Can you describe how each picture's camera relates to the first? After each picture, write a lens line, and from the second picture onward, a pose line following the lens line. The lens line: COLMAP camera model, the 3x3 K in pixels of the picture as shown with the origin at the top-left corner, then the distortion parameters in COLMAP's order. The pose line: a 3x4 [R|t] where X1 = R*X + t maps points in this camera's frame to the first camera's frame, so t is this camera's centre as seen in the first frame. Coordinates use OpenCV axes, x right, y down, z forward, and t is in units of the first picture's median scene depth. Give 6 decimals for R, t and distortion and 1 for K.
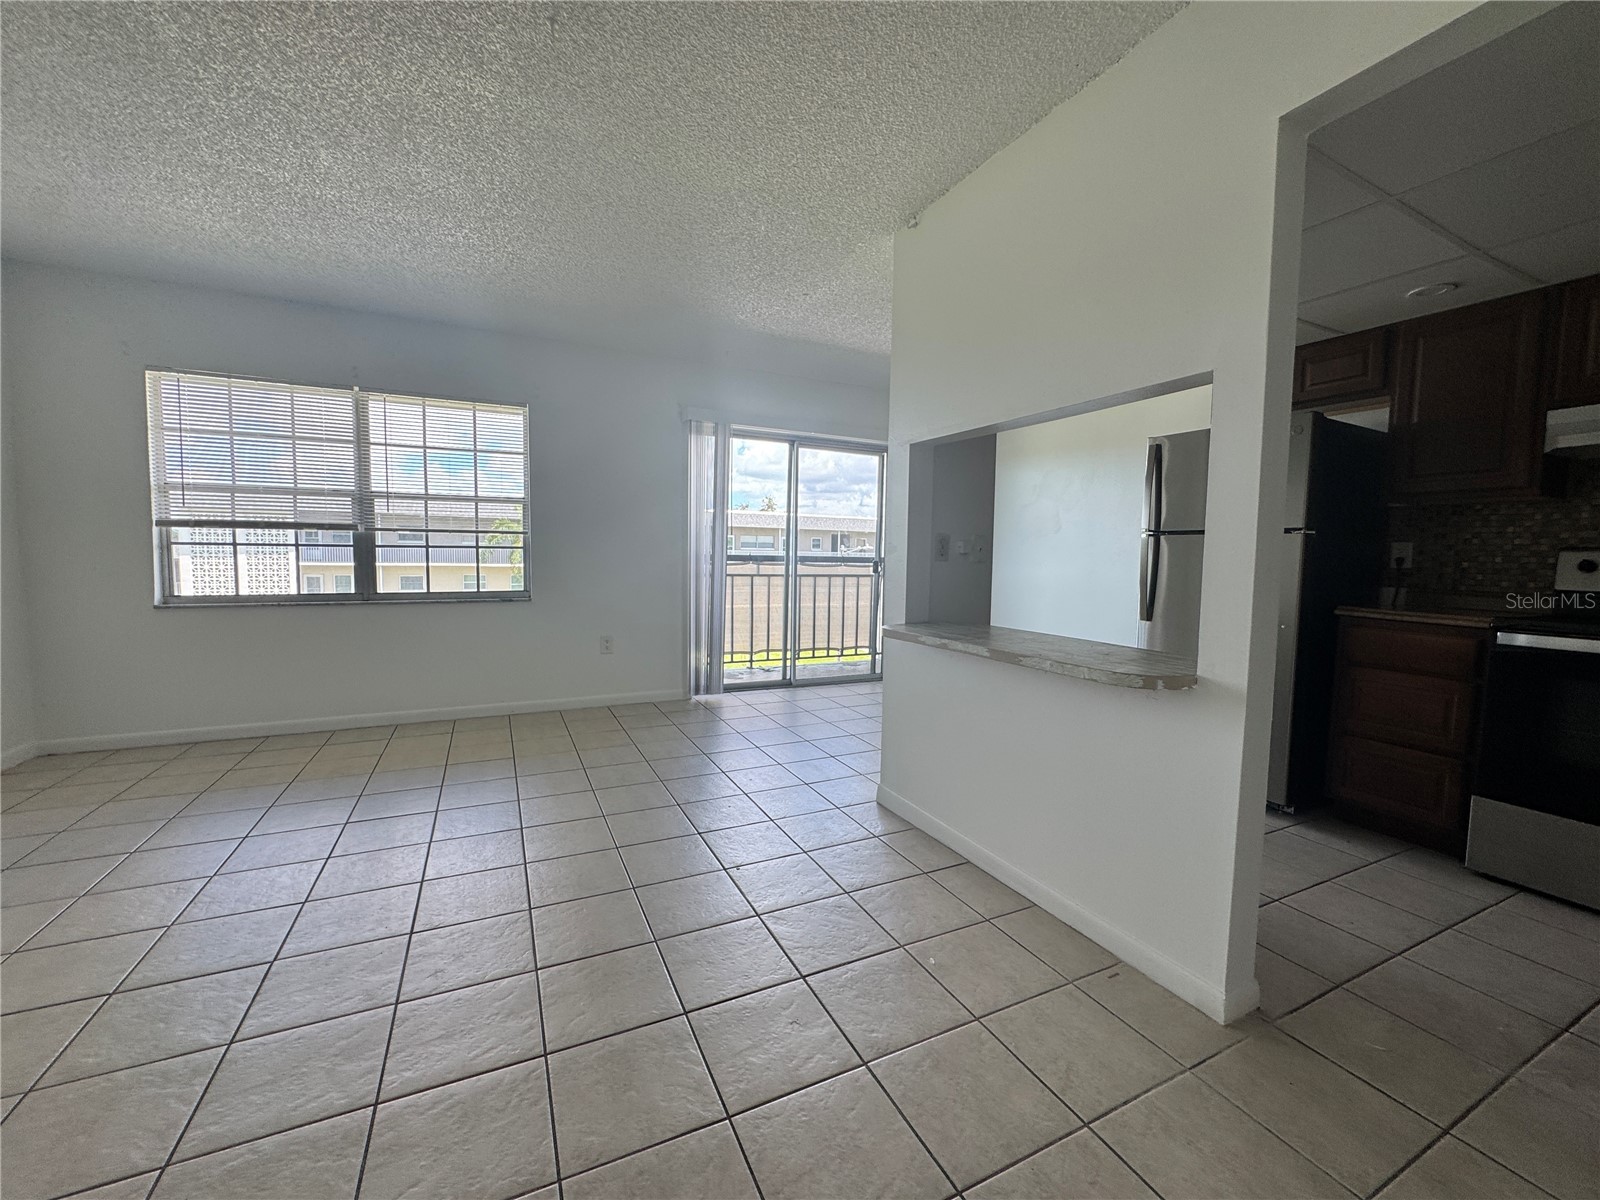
lens RADIAL K [[643.9, 0, 805.9], [0, 643.9, 594.4], [0, 0, 1]] dist [0.001738, 0.000046]
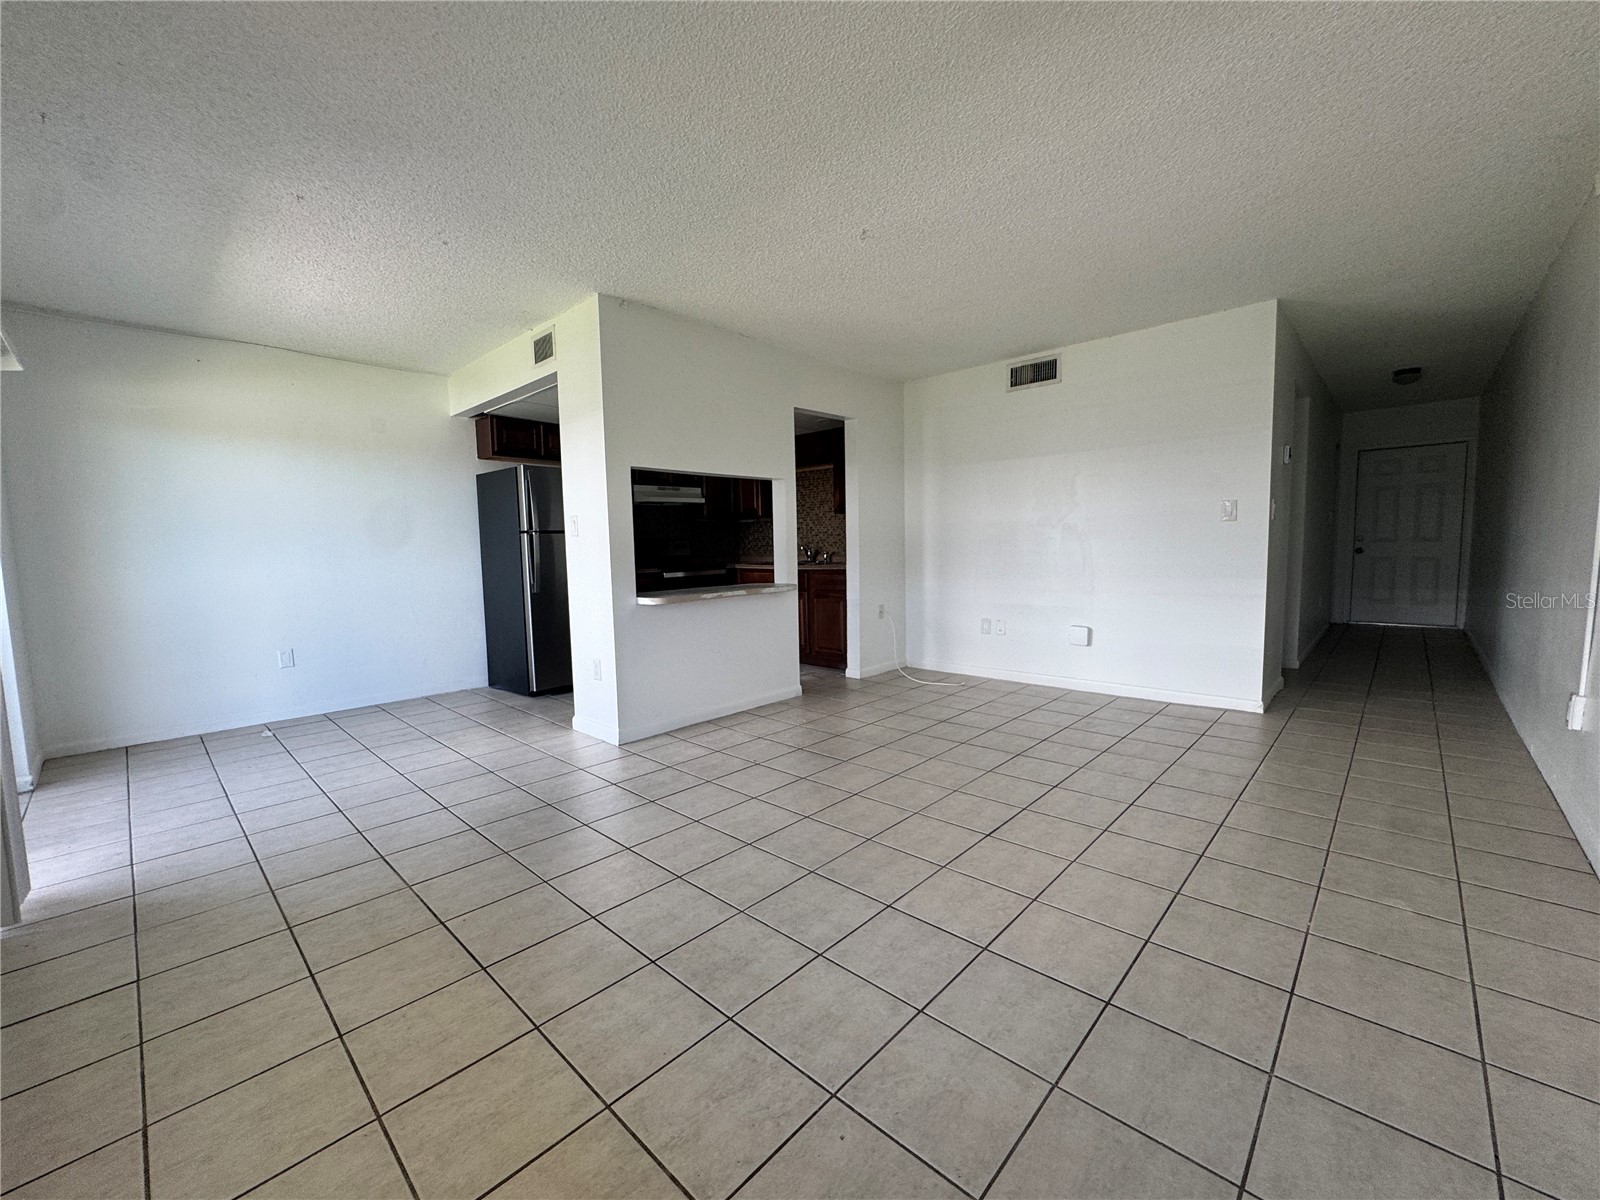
lens RADIAL K [[643.9, 0, 801.5], [0, 643.9, 602.3], [0, 0, 1]] dist [0.001738, 0.000046]
pose [[-0.354621, -0.094307, 0.930242, -1.157957], [0.077947, 0.988456, 0.129922, -0.089285], [-0.931756, 0.118582, -0.343176, 1.066198]]
